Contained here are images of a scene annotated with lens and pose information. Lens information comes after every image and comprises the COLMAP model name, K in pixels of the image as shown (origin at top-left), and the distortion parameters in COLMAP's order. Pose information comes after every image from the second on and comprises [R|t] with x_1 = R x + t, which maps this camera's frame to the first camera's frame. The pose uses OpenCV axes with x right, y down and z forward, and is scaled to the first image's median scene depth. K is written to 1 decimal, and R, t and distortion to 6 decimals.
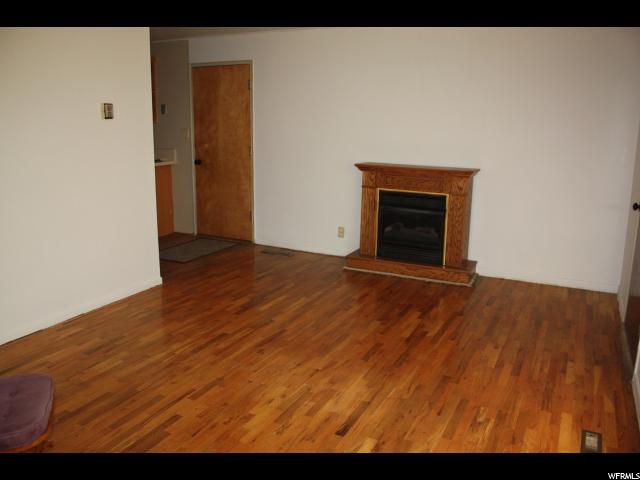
lens RADIAL K [[539.2, 0, 335.8], [0, 539.2, 227.0], [0, 0, 1]] dist [-0.201281, 0.247581]
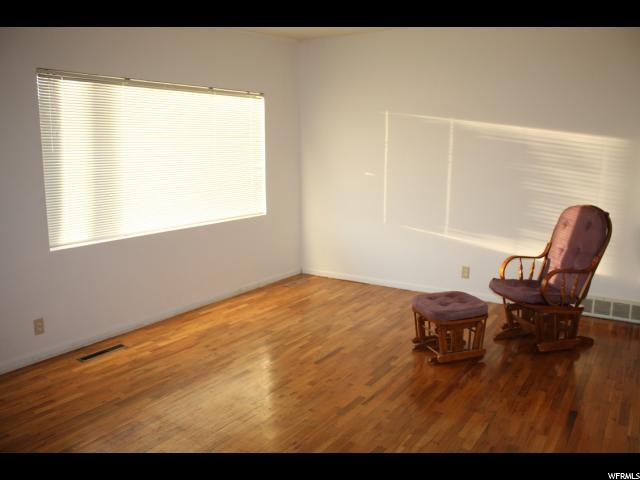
lens RADIAL K [[539.2, 0, 335.8], [0, 539.2, 227.0], [0, 0, 1]] dist [-0.201281, 0.247581]
pose [[-0.993915, -0.028317, 0.106451, -0.320243], [0.010204, 0.938568, 0.344943, -0.402343], [-0.109679, 0.343930, -0.932568, 1.887082]]
